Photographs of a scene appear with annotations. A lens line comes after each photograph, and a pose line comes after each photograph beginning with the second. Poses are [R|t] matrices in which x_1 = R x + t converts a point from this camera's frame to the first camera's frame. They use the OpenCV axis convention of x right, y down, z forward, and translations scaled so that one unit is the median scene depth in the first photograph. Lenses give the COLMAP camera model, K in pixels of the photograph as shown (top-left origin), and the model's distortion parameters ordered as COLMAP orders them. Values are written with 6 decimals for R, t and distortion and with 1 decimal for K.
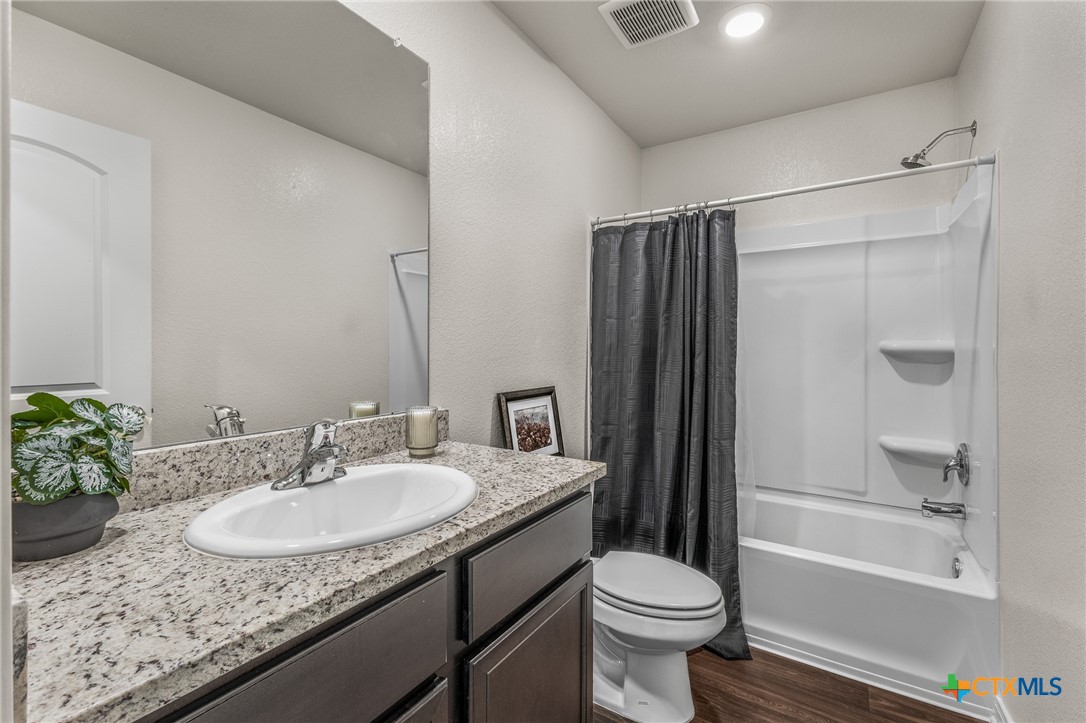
lens RADIAL K [[473.4, 0, 540.4], [0, 473.4, 342.6], [0, 0, 1]] dist [0.000244, 0.000052]
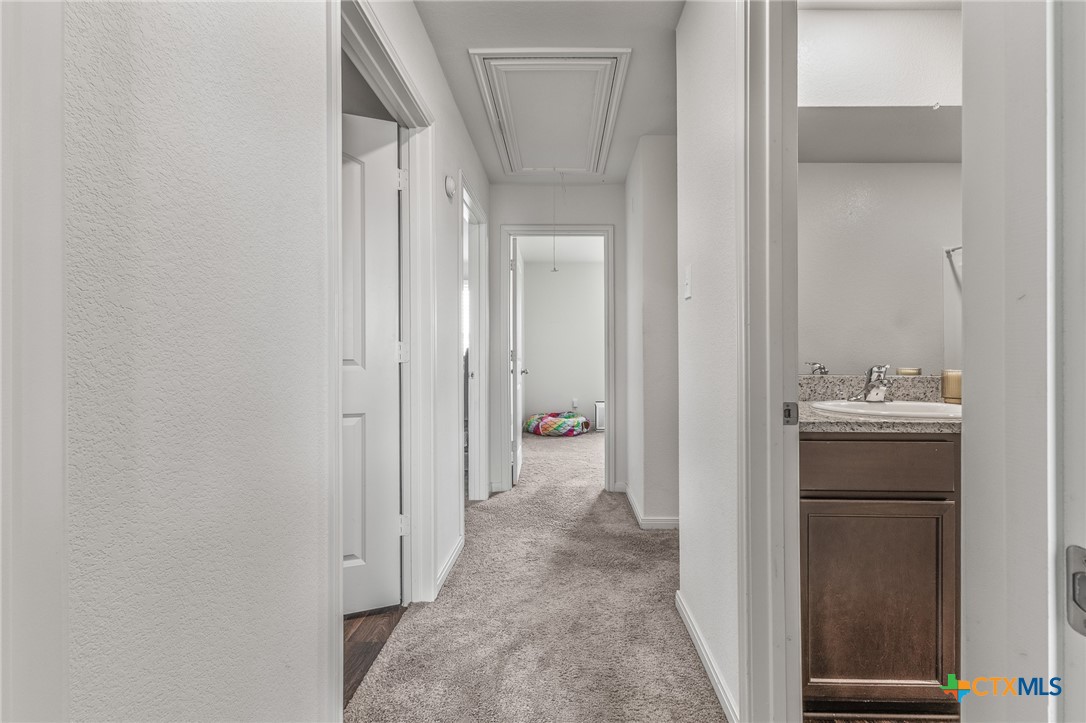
lens RADIAL K [[484.7, 0, 562.9], [0, 484.7, 350.6], [0, 0, 1]] dist [0.017912, 0.000030]
pose [[0.542360, -0.001374, -0.840145, 0.398649], [0.004681, 0.999988, 0.001386, 0.088760], [0.840133, -0.004684, 0.542360, -0.890726]]
